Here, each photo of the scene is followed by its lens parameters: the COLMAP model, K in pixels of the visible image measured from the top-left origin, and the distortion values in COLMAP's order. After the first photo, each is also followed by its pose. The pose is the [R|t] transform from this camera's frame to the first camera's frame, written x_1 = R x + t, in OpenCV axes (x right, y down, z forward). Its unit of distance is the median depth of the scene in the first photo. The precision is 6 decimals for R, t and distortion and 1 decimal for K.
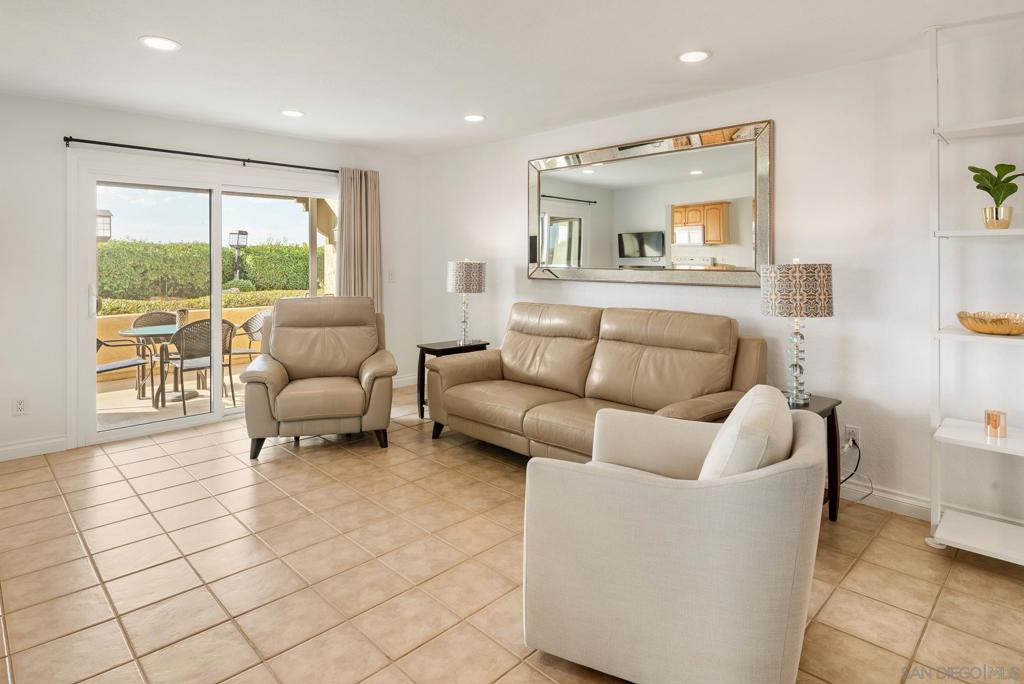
lens RADIAL K [[556.3, 0, 535.6], [0, 556.3, 262.7], [0, 0, 1]] dist [-0.004250, -0.004379]
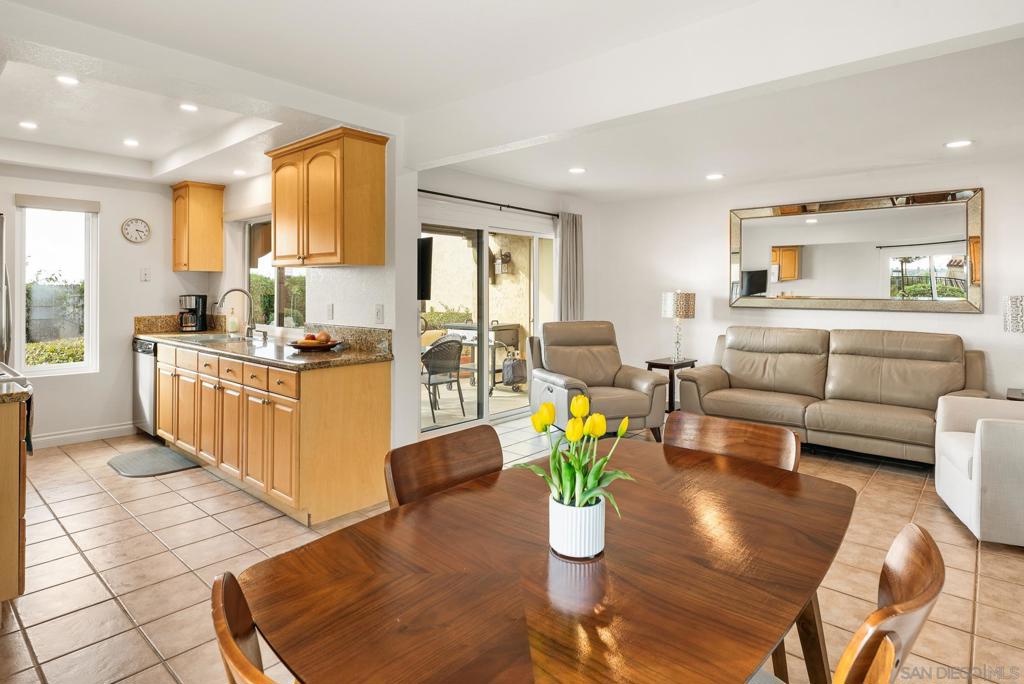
lens RADIAL K [[556.3, 0, 516.3], [0, 556.3, 286.0], [0, 0, 1]] dist [-0.004250, -0.004379]
pose [[0.997973, 0.007764, 0.063161, -0.672033], [-0.006637, 0.999815, -0.018033, 0.009897], [-0.063290, 0.017577, 0.997840, -0.218719]]
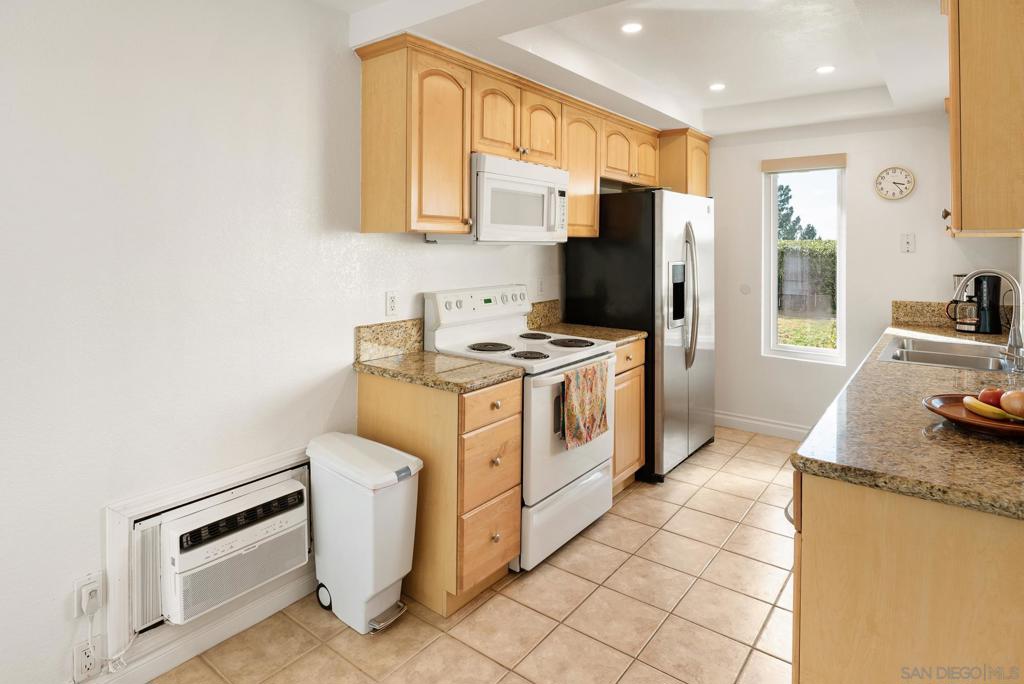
lens RADIAL K [[556.3, 0, 496.9], [0, 556.3, 247.7], [0, 0, 1]] dist [-0.004250, -0.004379]
pose [[0.102411, 0.009063, -0.994701, -0.602489], [-0.013908, 0.999874, 0.007678, -0.023698], [0.994645, 0.013048, 0.102524, 0.333250]]
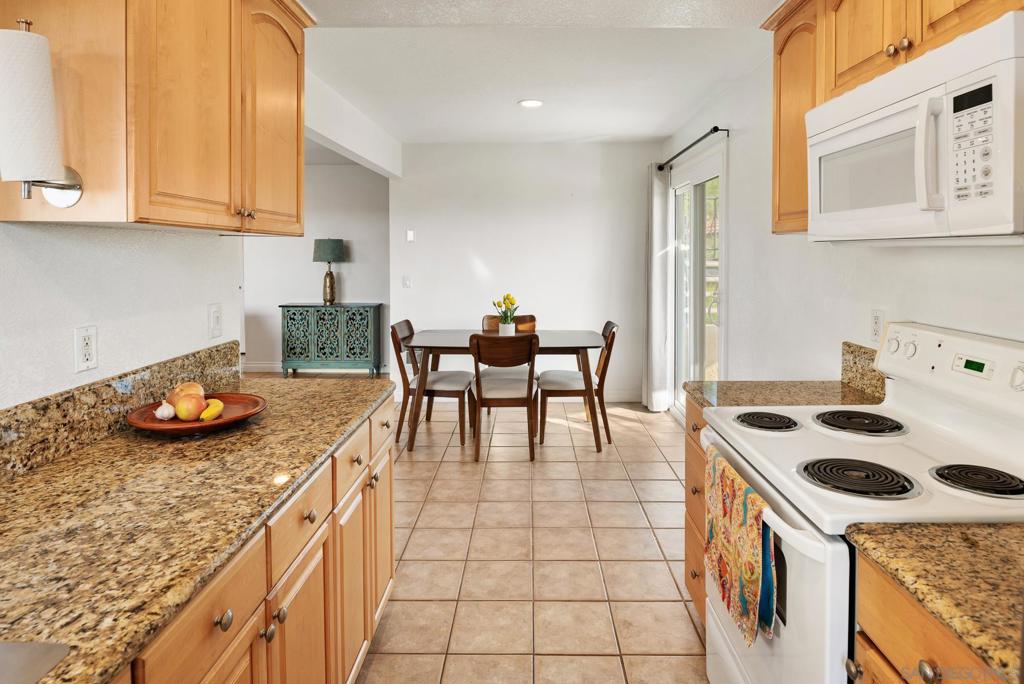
lens RADIAL K [[556.3, 0, 523.0], [0, 556.3, 258.2], [0, 0, 1]] dist [-0.004250, -0.004379]
pose [[-0.694685, -0.004551, 0.719300, -1.399589], [0.010243, 0.999816, 0.016219, -0.022398], [-0.719242, 0.018635, -0.694510, 0.842385]]
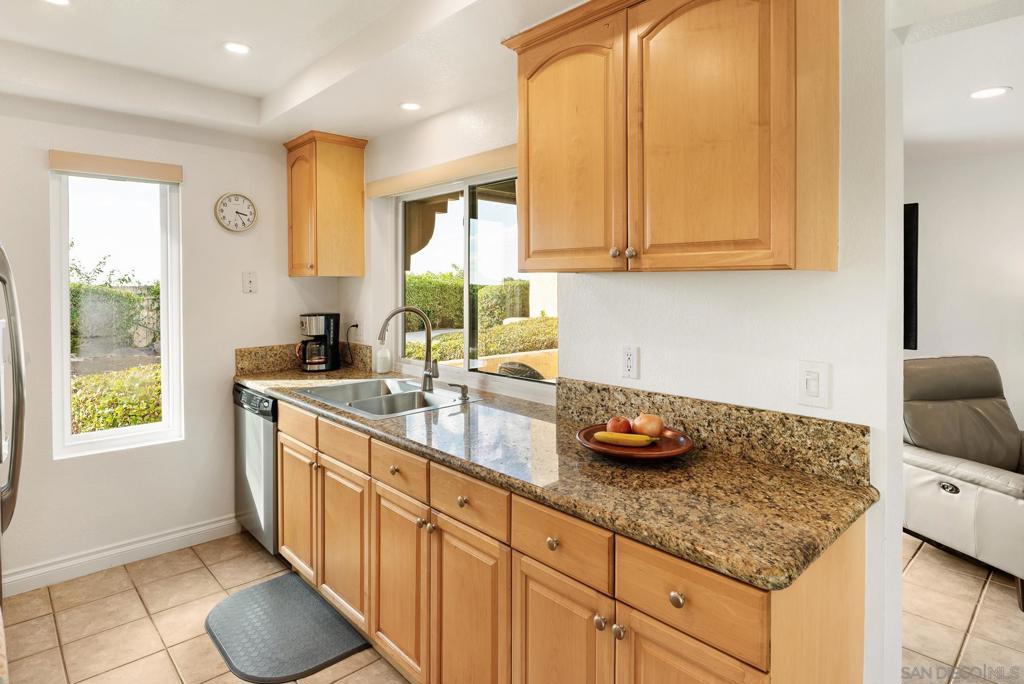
lens RADIAL K [[556.3, 0, 506.6], [0, 556.3, 290.6], [0, 0, 1]] dist [-0.004250, -0.004379]
pose [[0.999282, 0.004349, -0.037644, -1.032440], [-0.004363, 0.999990, -0.000288, -0.022688], [0.037642, 0.000452, 0.999291, 0.302272]]
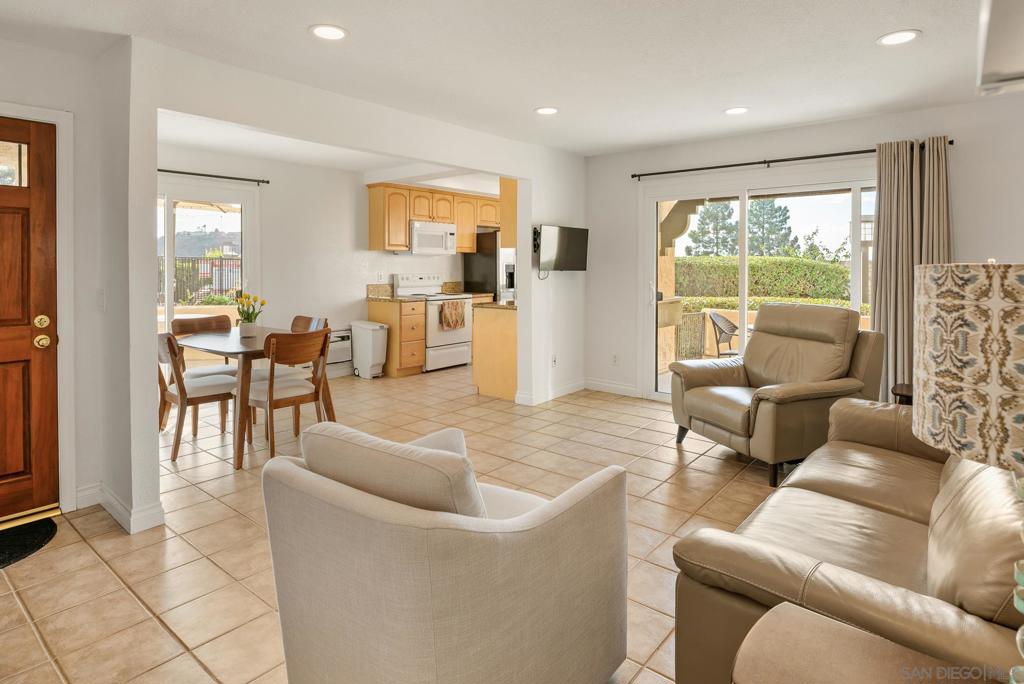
lens RADIAL K [[556.3, 0, 507.7], [0, 556.3, 270.7], [0, 0, 1]] dist [-0.004250, -0.004379]
pose [[0.085058, 0.012981, -0.996291, 0.504248], [-0.008386, 0.999889, 0.012312, 0.003103], [0.996341, 0.007308, 0.085158, 0.526533]]
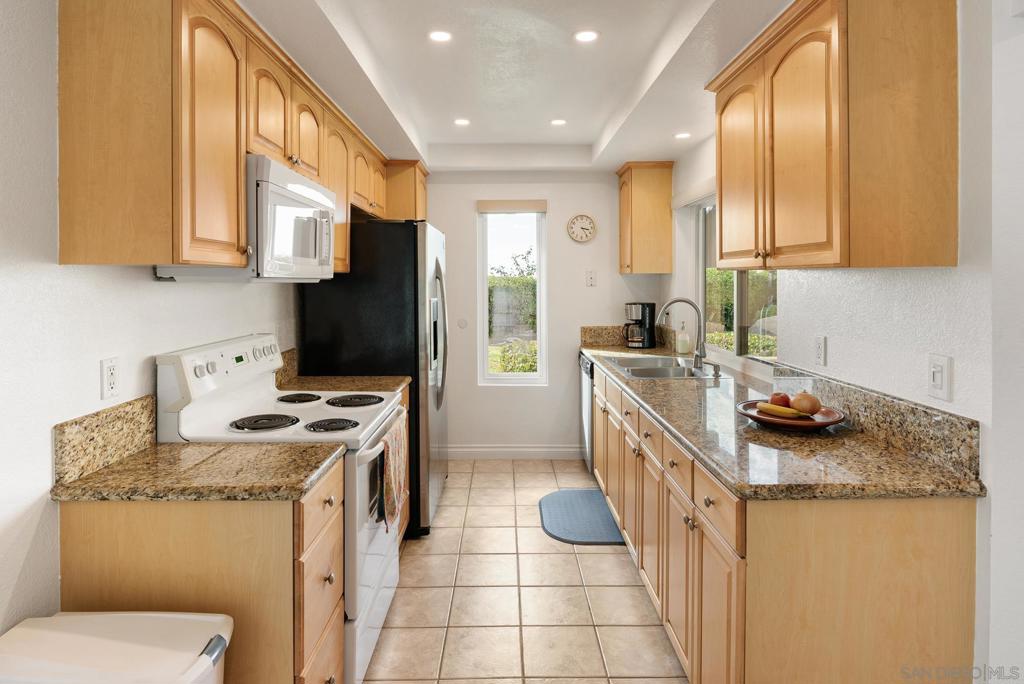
lens RADIAL K [[556.3, 0, 502.5], [0, 556.3, 286.4], [0, 0, 1]] dist [-0.004250, -0.004379]
pose [[0.700891, 0.010078, -0.713197, -0.774122], [-0.007566, 0.999949, 0.006695, -0.023664], [0.713228, 0.000704, 0.700931, 0.198485]]
